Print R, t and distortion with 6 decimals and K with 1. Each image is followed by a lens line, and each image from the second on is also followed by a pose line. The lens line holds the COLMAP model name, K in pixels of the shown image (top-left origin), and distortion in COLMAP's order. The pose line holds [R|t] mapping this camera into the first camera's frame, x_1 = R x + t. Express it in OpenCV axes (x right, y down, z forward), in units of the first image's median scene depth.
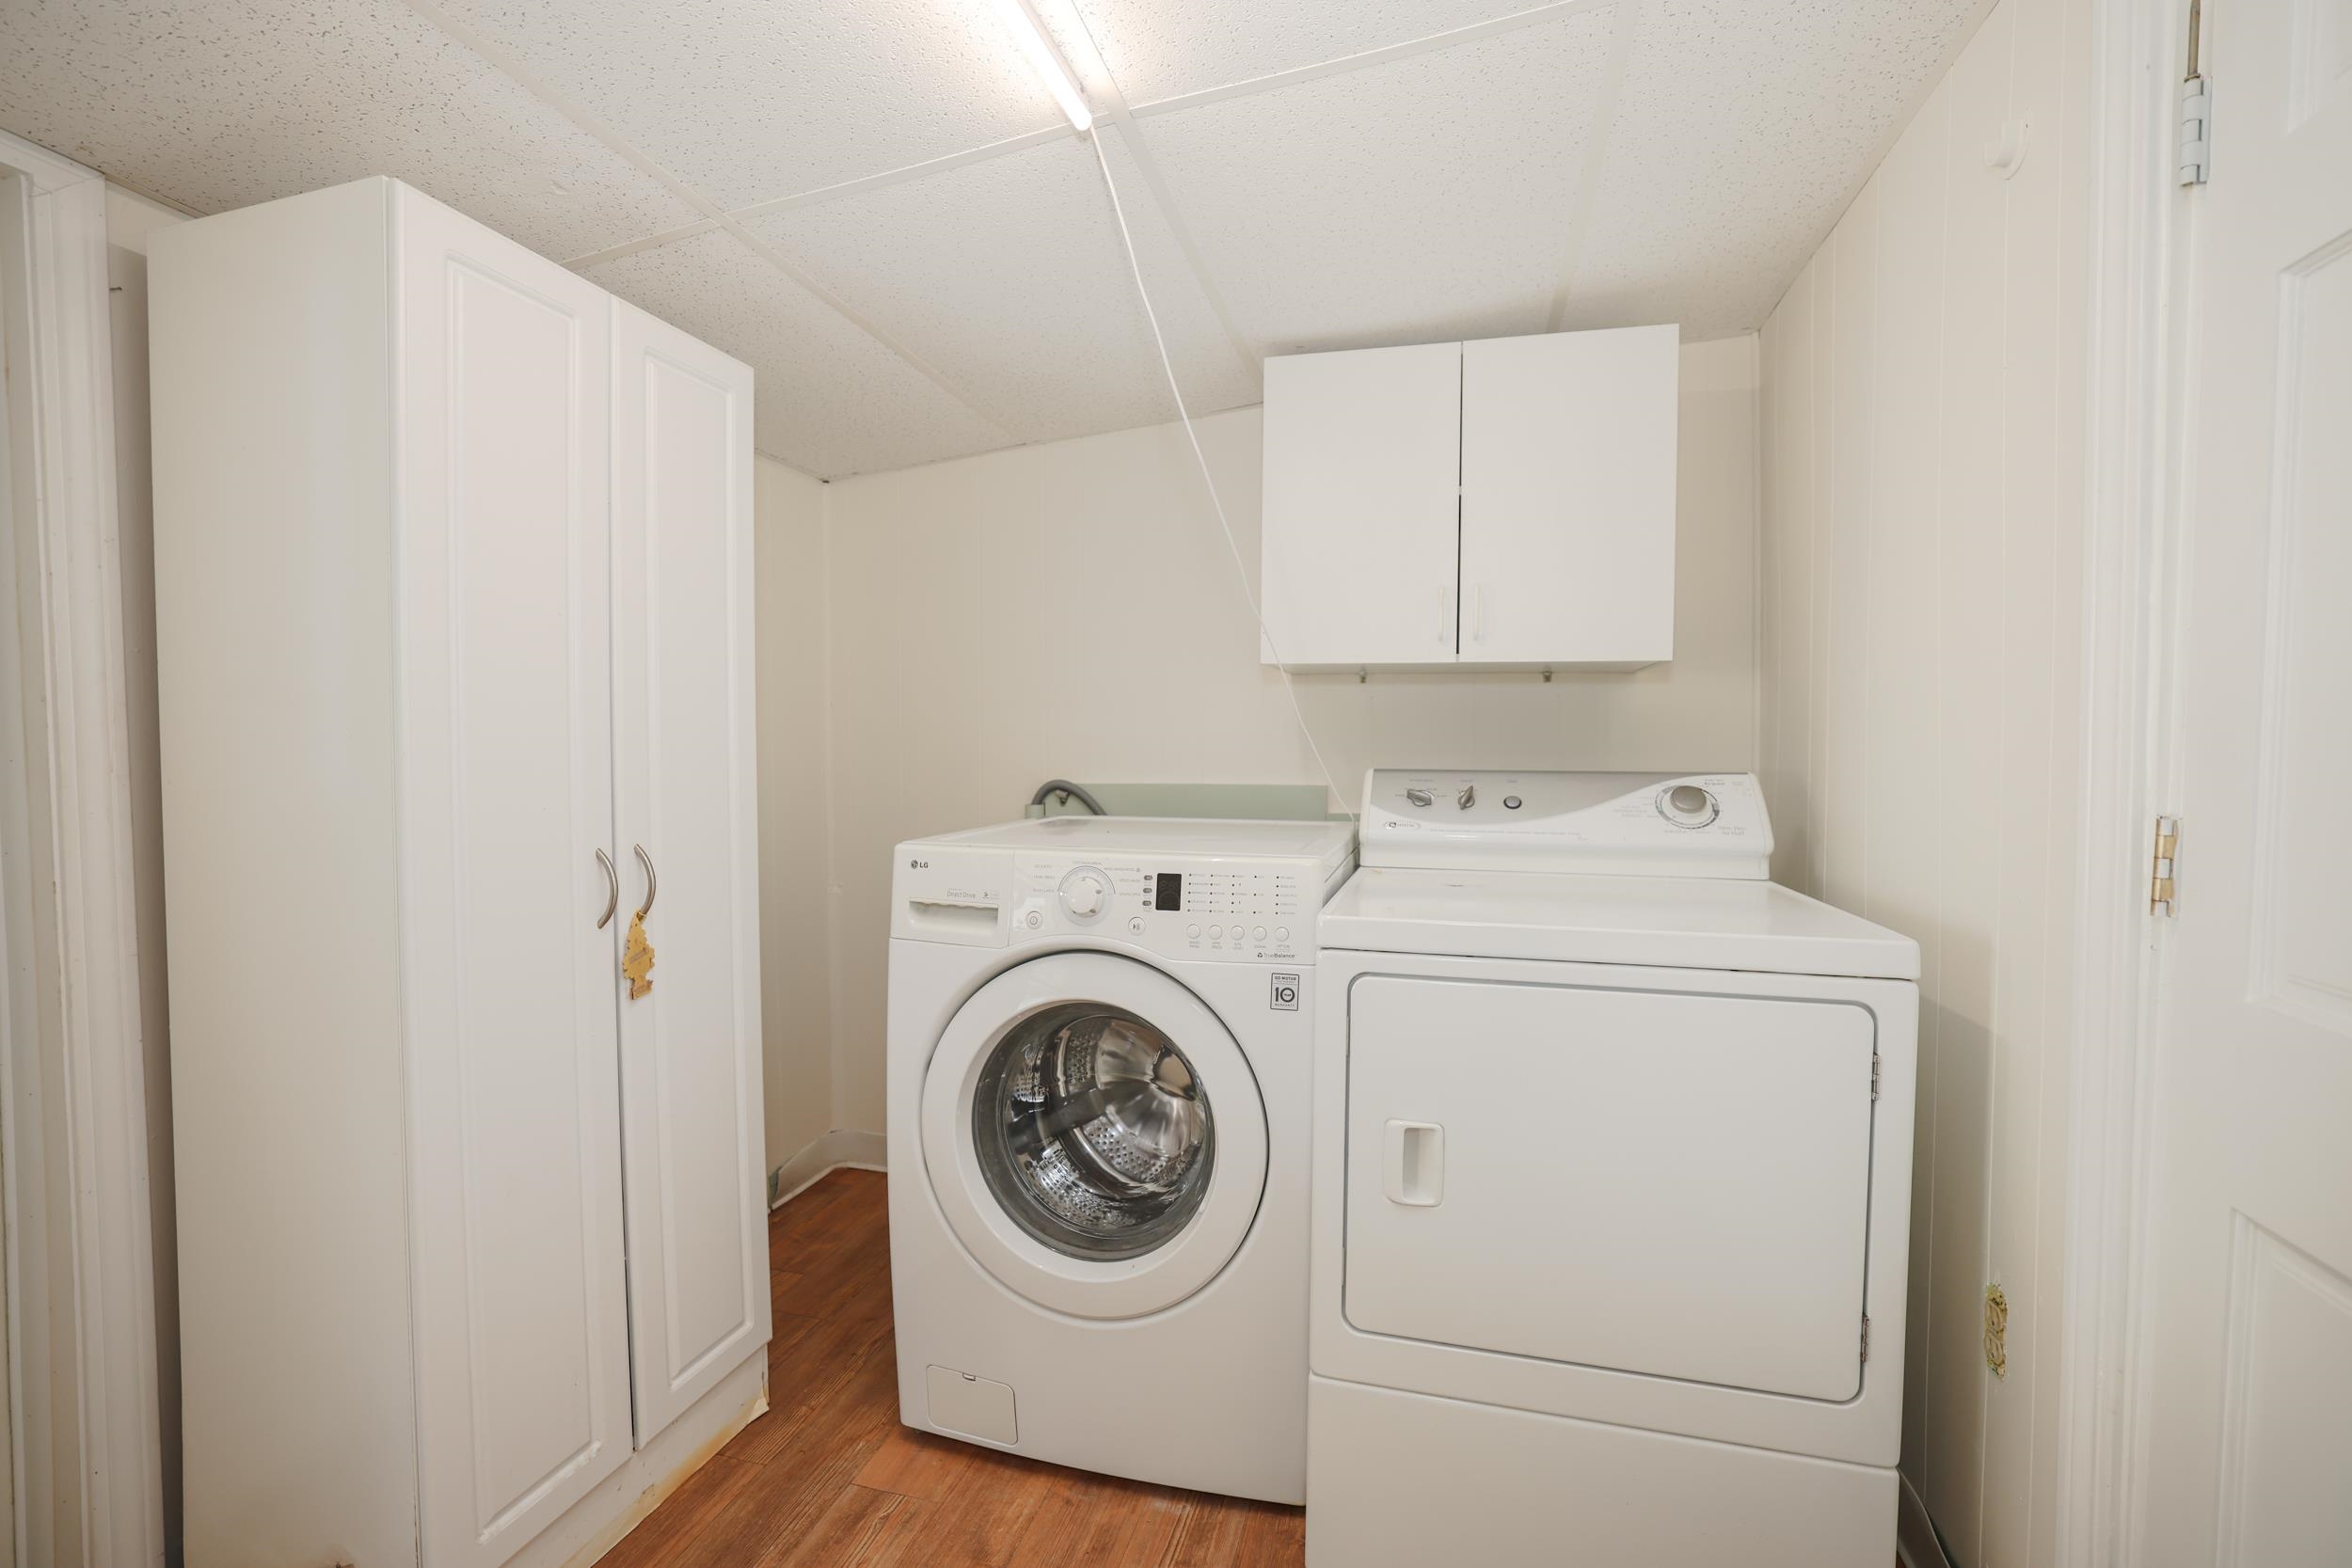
lens RADIAL K [[1040.3, 0, 1202.0], [0, 1040.3, 786.8], [0, 0, 1]] dist [-0.041341, 0.017131]
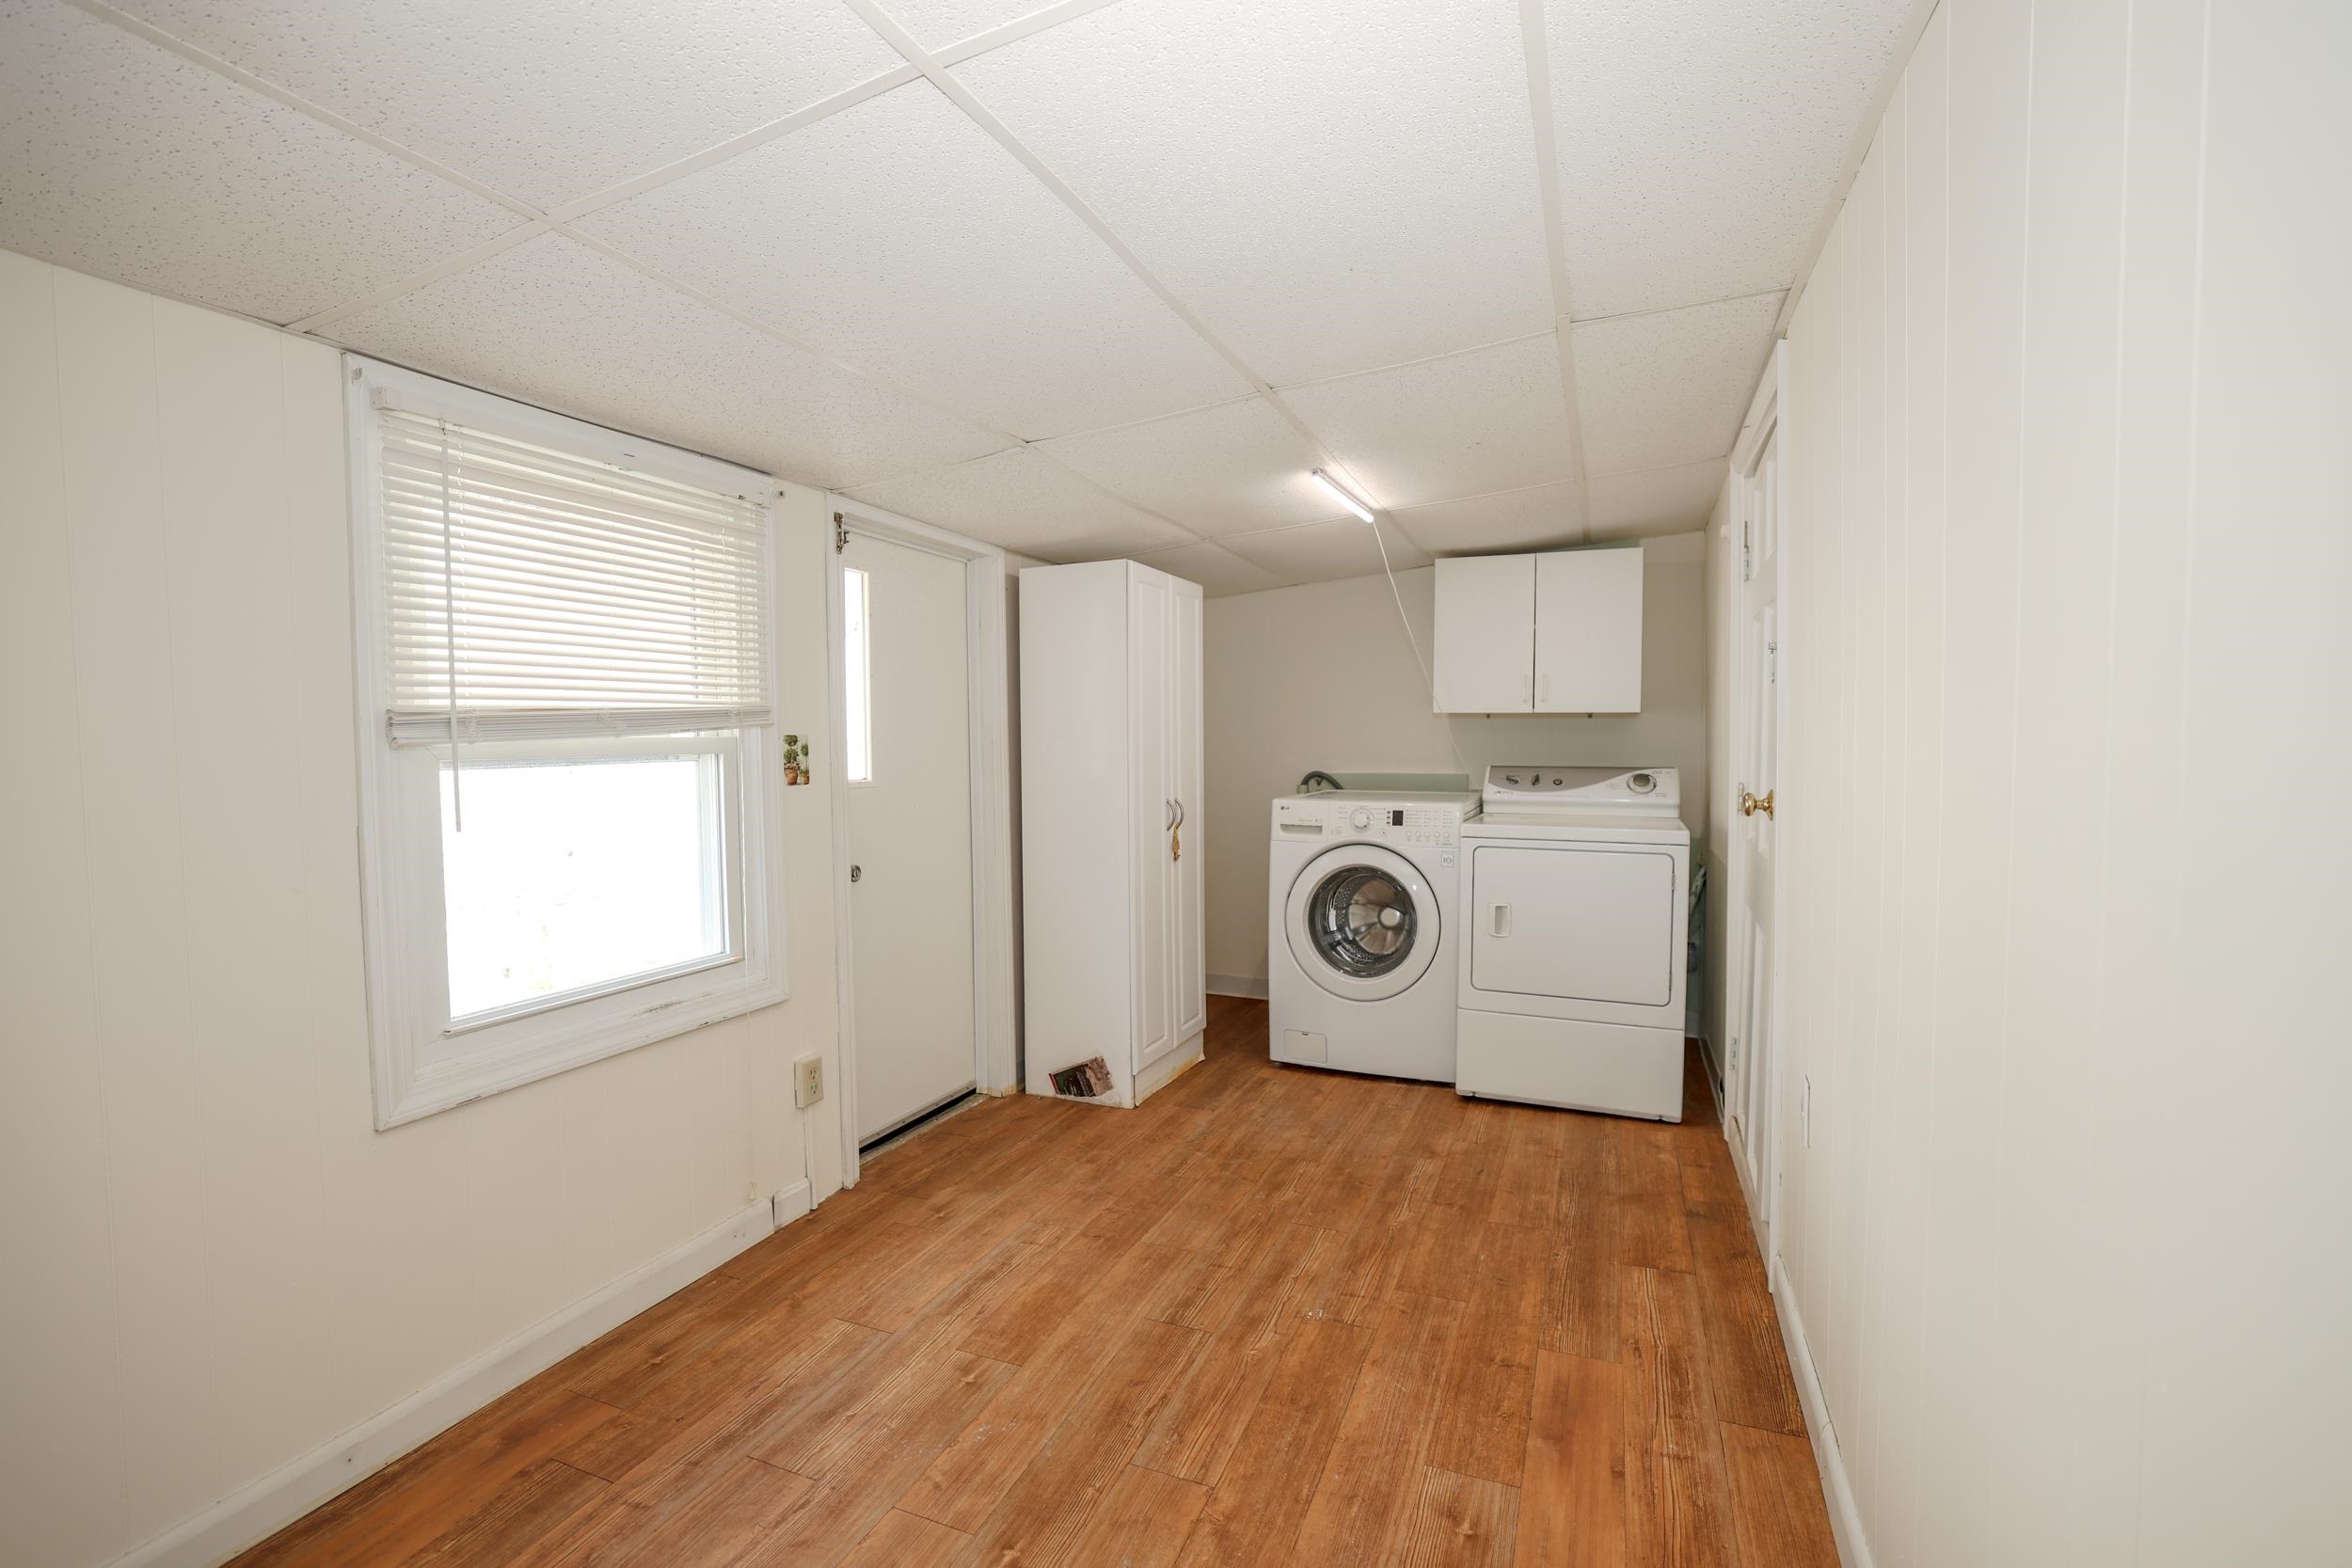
lens RADIAL K [[1040.3, 0, 1202.0], [0, 1040.3, 786.8], [0, 0, 1]] dist [-0.041341, 0.017131]
pose [[0.990043, 0.000861, -0.140763, -0.120235], [0.000411, 0.999959, 0.009006, 0.006378], [0.140765, -0.008974, 0.990002, -1.210997]]
